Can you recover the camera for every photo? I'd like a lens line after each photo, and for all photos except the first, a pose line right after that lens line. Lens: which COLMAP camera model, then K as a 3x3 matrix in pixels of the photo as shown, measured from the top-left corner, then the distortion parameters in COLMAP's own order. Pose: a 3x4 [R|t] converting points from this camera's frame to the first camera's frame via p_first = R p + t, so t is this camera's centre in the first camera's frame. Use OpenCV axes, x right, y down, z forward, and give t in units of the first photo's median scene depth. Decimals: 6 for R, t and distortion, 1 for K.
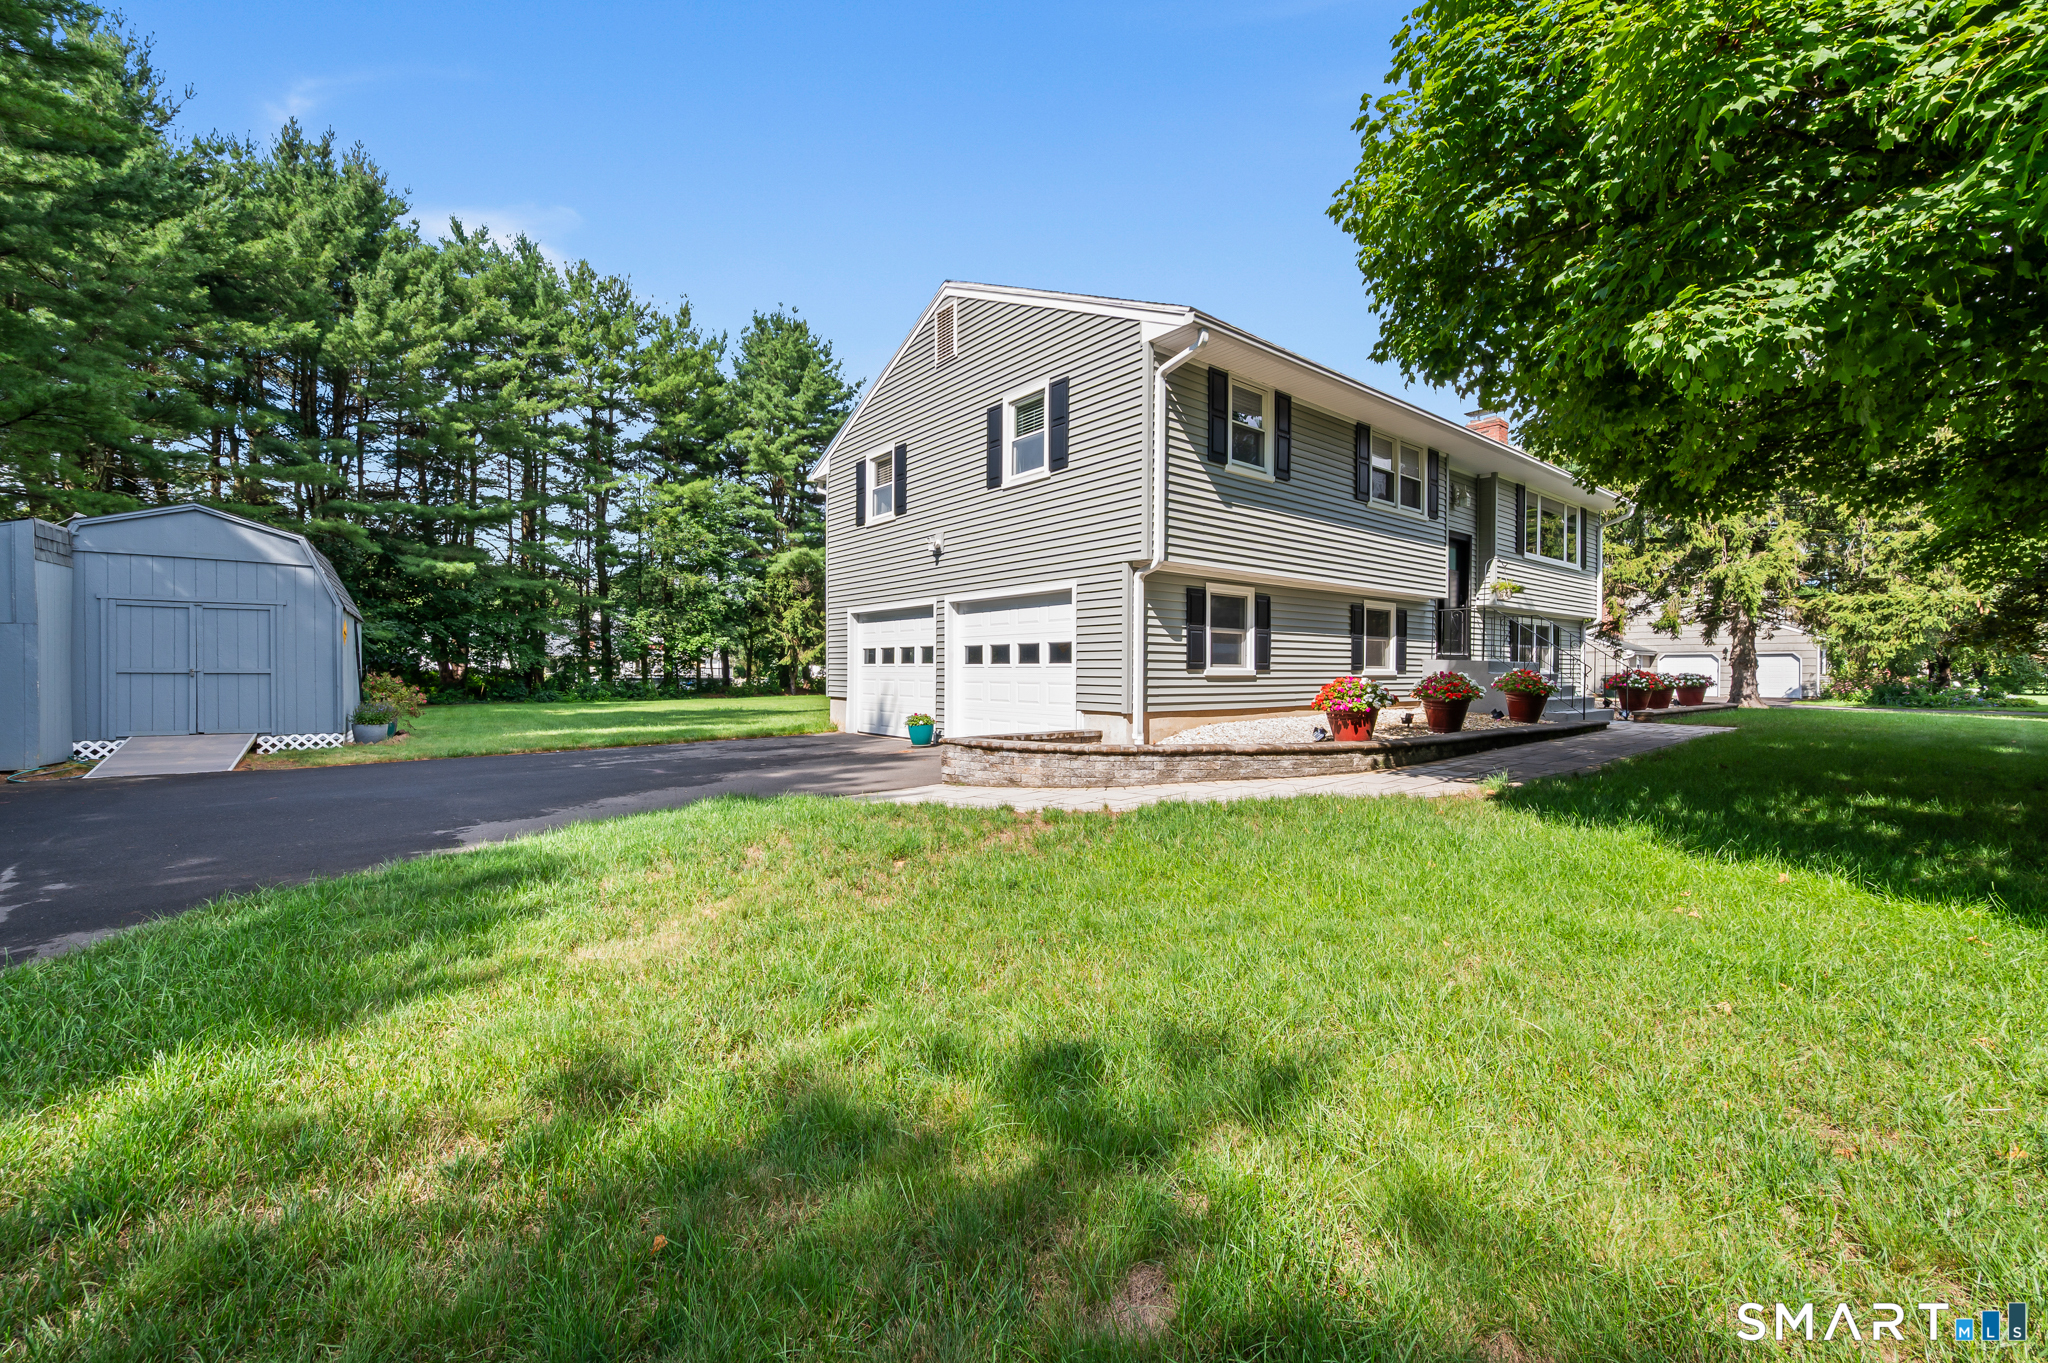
lens RADIAL K [[827.3, 0, 1025.2], [0, 827.3, 672.9], [0, 0, 1]] dist [-0.000060, 0.000097]
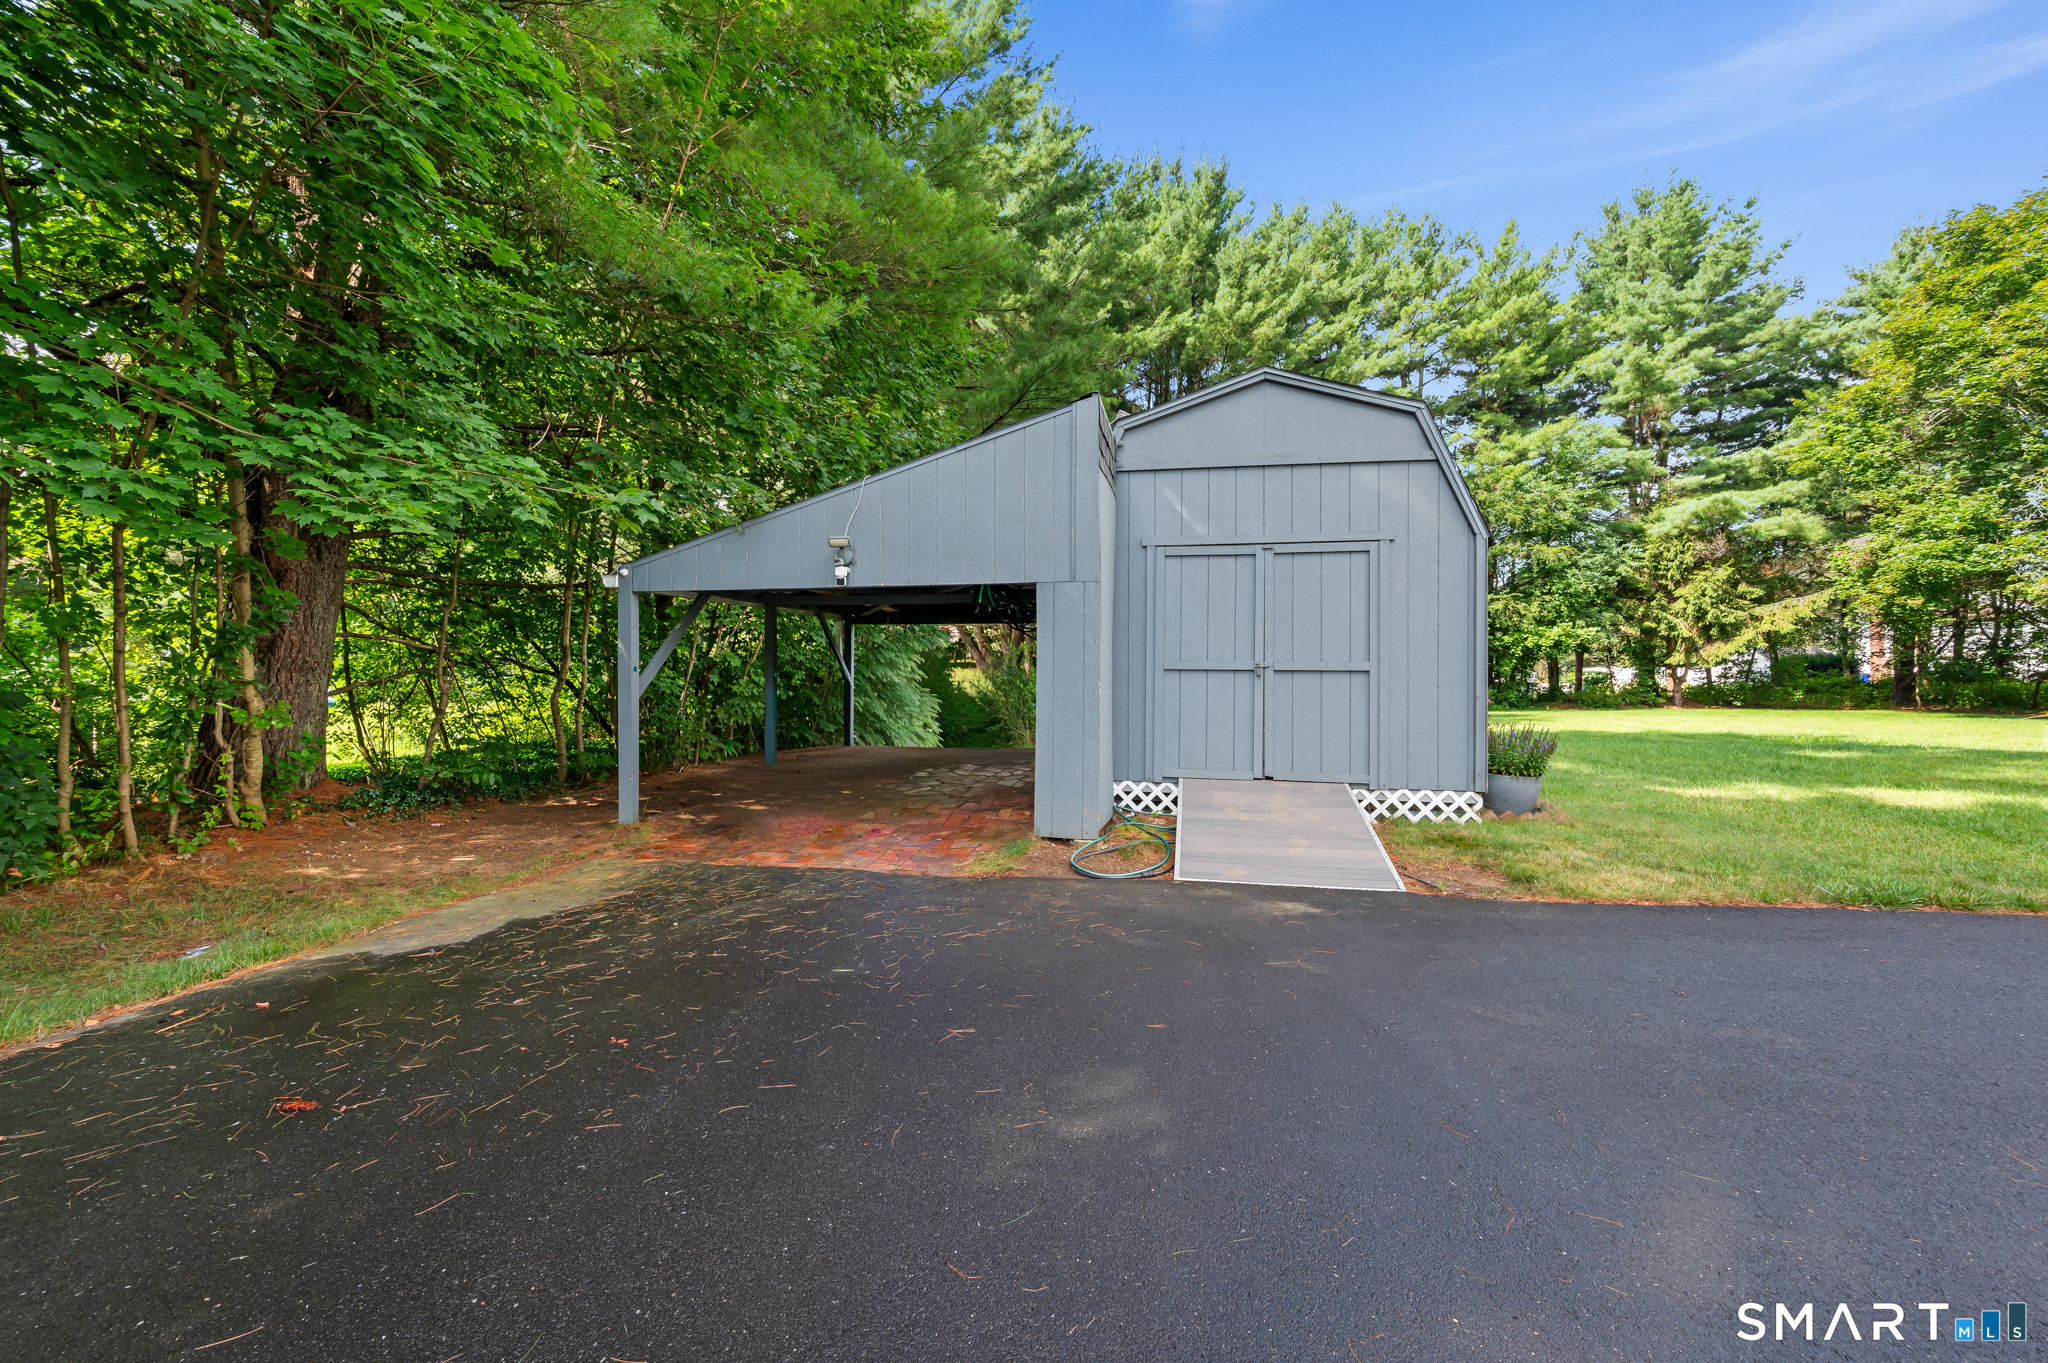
lens RADIAL K [[827.3, 0, 1021.6], [0, 827.3, 679.5], [0, 0, 1]] dist [-0.000060, 0.000097]
pose [[0.681801, 0.005135, -0.731520, -0.192497], [-0.001860, 0.999984, 0.005286, 0.000937], [0.731535, -0.002243, 0.681800, 0.136161]]
